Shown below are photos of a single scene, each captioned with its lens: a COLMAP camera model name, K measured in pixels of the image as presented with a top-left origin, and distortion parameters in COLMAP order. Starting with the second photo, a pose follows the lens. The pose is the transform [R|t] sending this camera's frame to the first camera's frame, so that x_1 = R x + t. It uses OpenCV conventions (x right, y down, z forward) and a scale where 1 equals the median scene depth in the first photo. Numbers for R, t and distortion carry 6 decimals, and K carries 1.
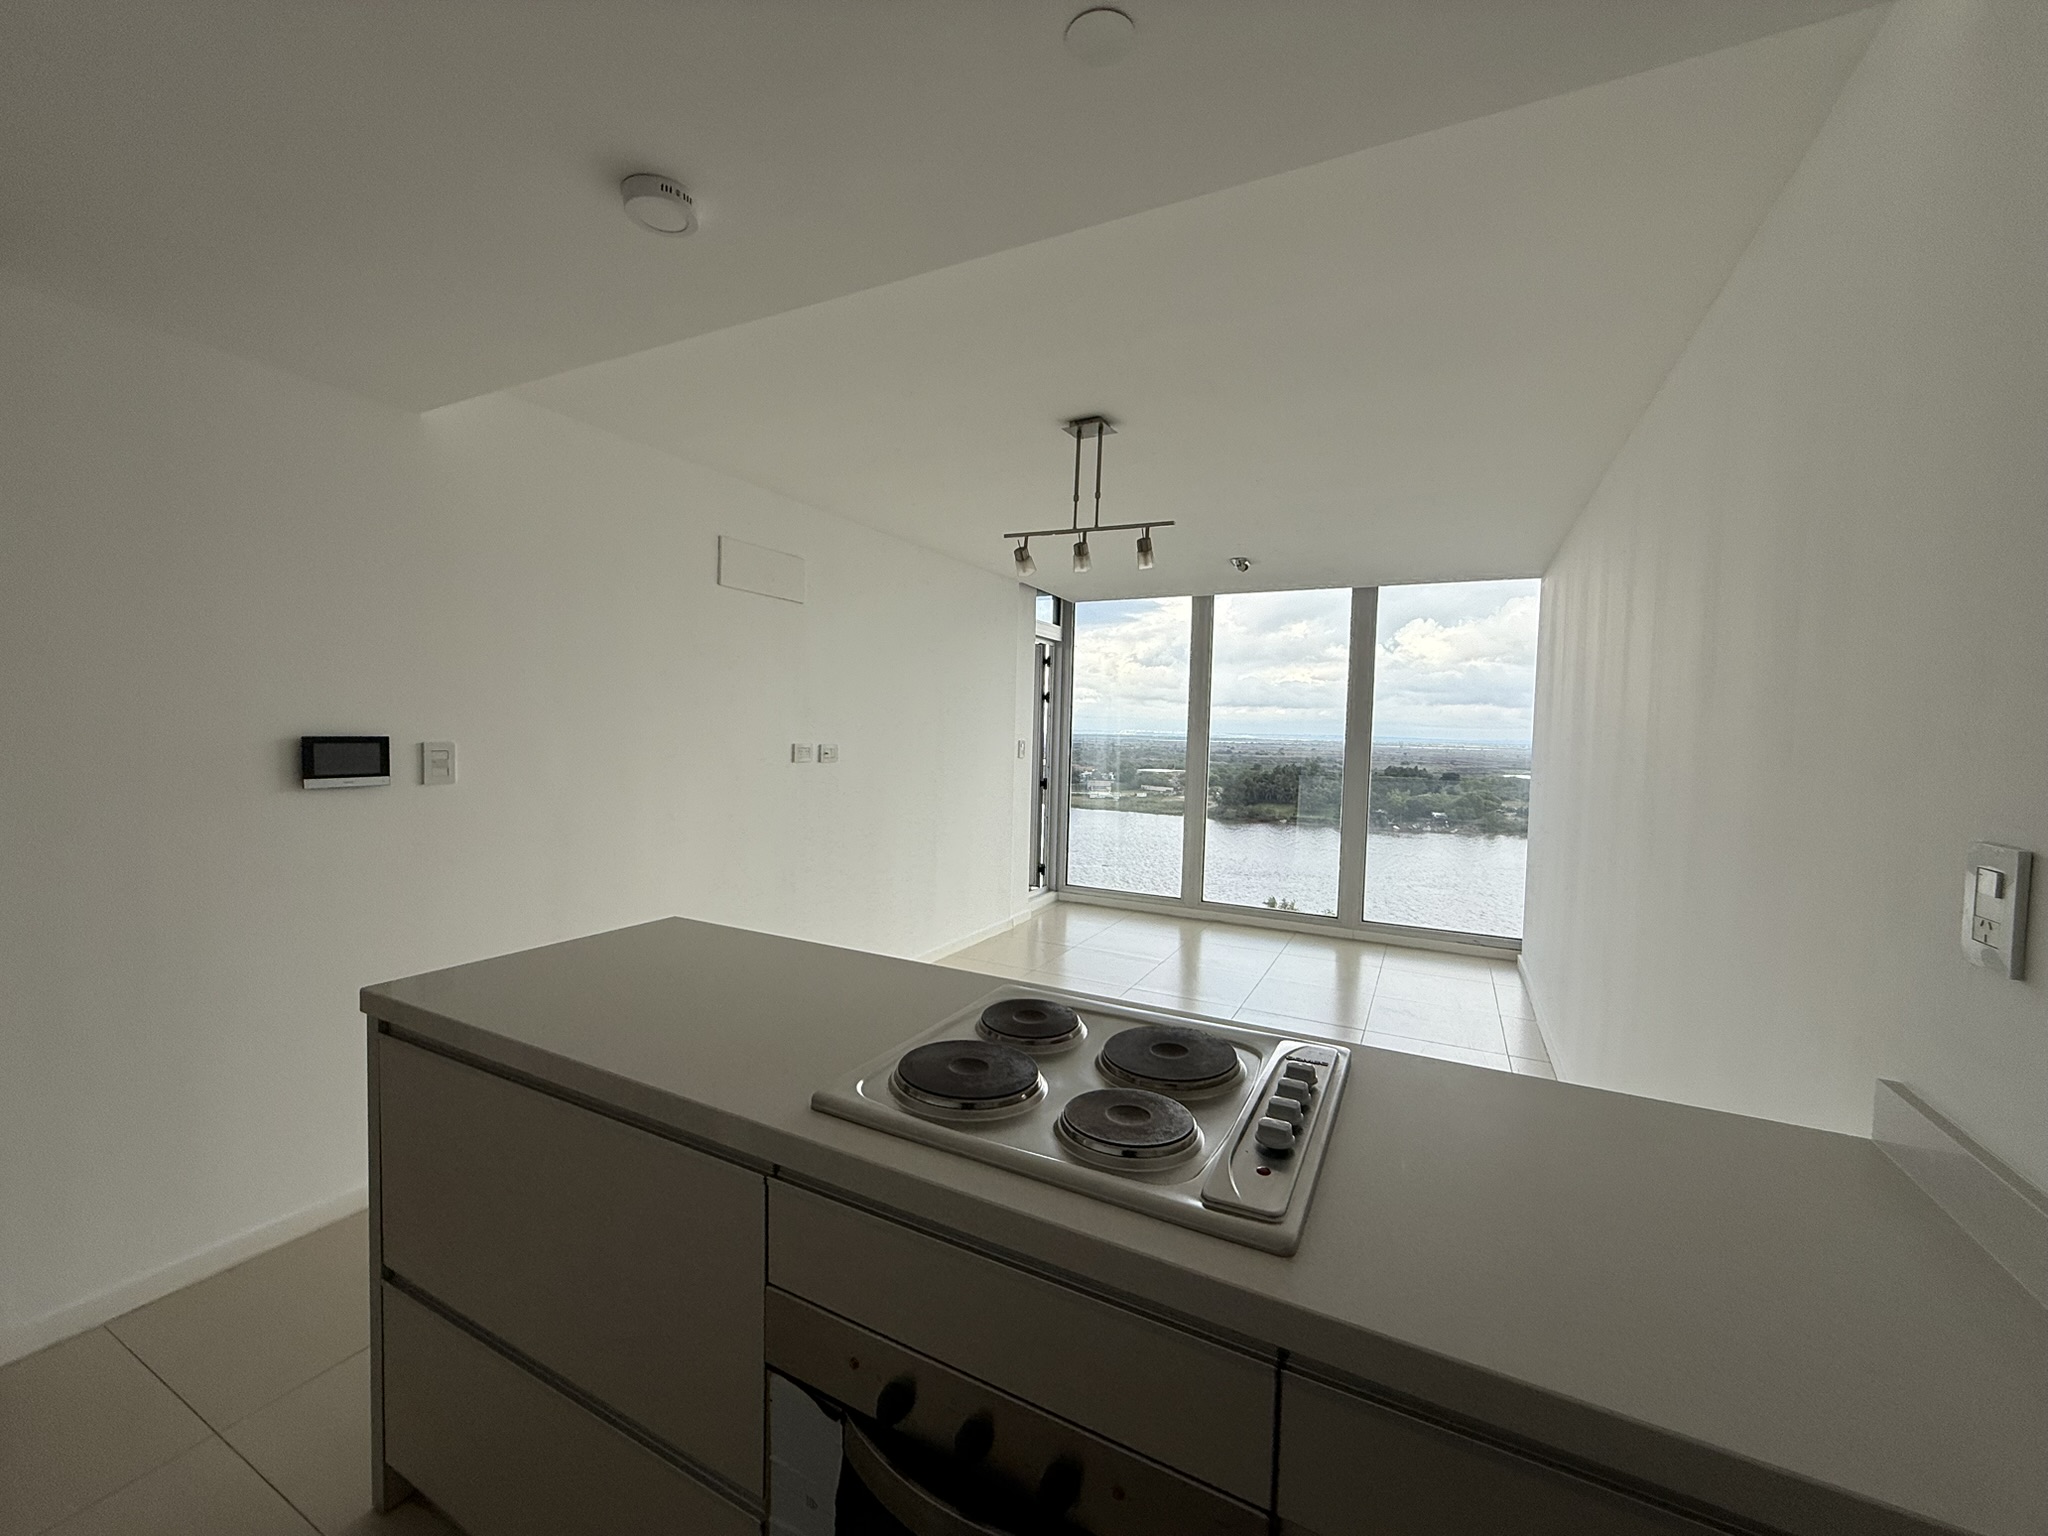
lens RADIAL K [[814.5, 0, 1024.0], [0, 814.5, 768.0], [0, 0, 1]] dist [0.001302, 0.000106]
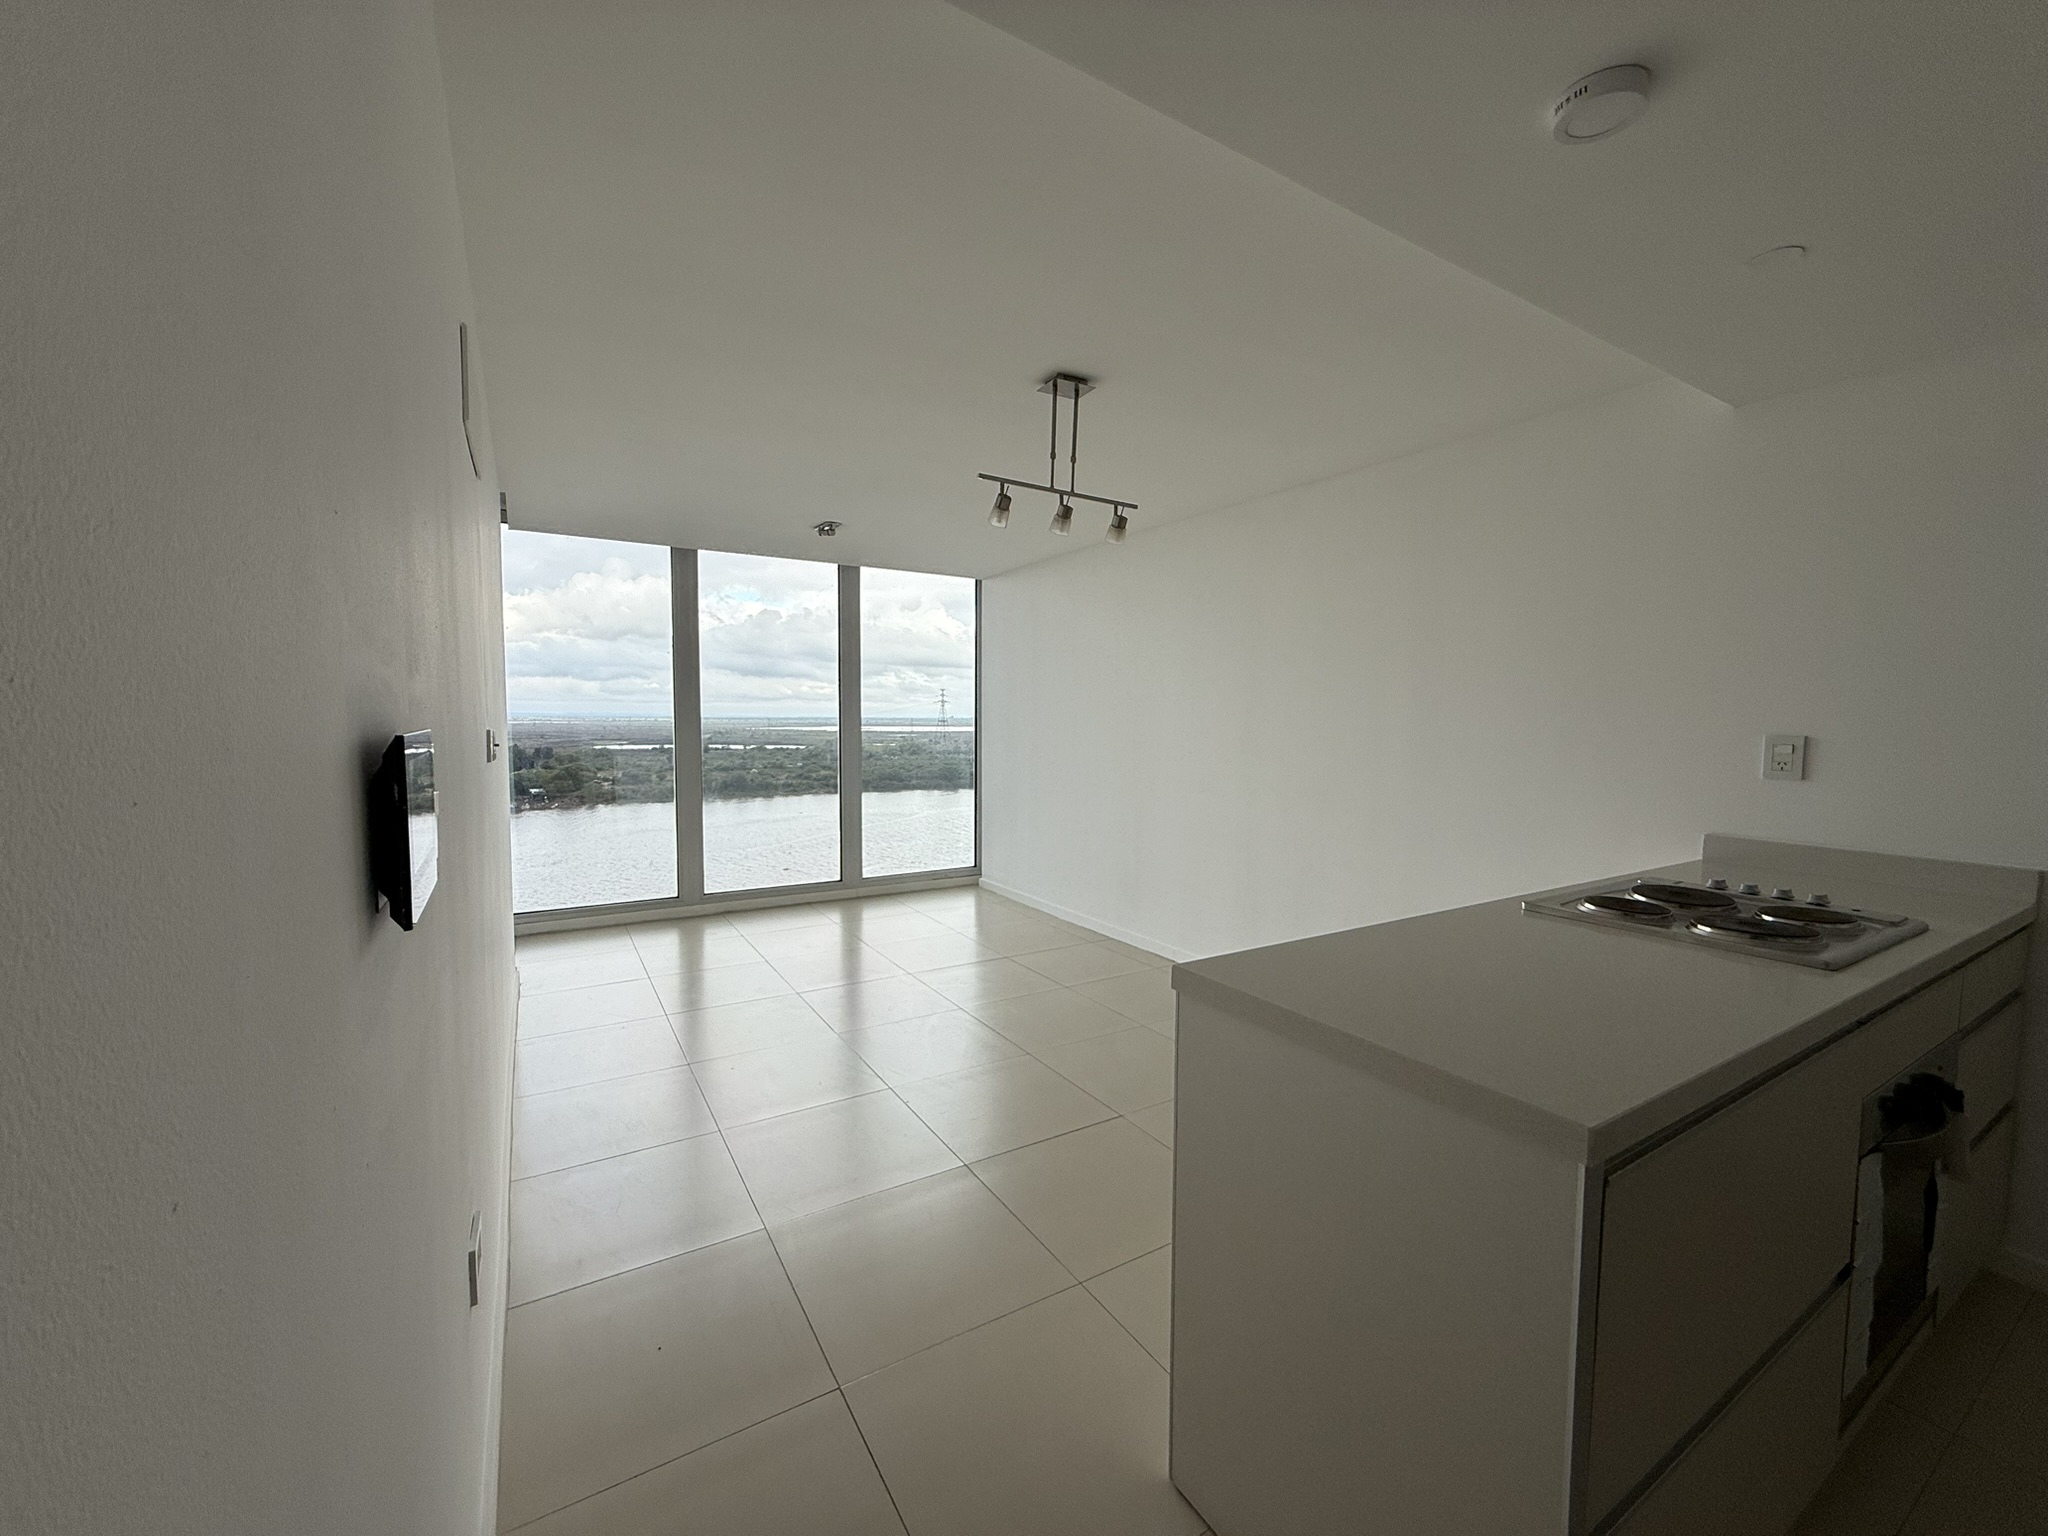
lens RADIAL K [[814.5, 0, 1024.0], [0, 814.5, 768.0], [0, 0, 1]] dist [0.001302, 0.000106]
pose [[0.524094, -0.075885, 0.848273, -0.376623], [0.047406, 0.997078, 0.059908, -0.012668], [-0.850340, 0.008815, 0.526160, 0.254285]]
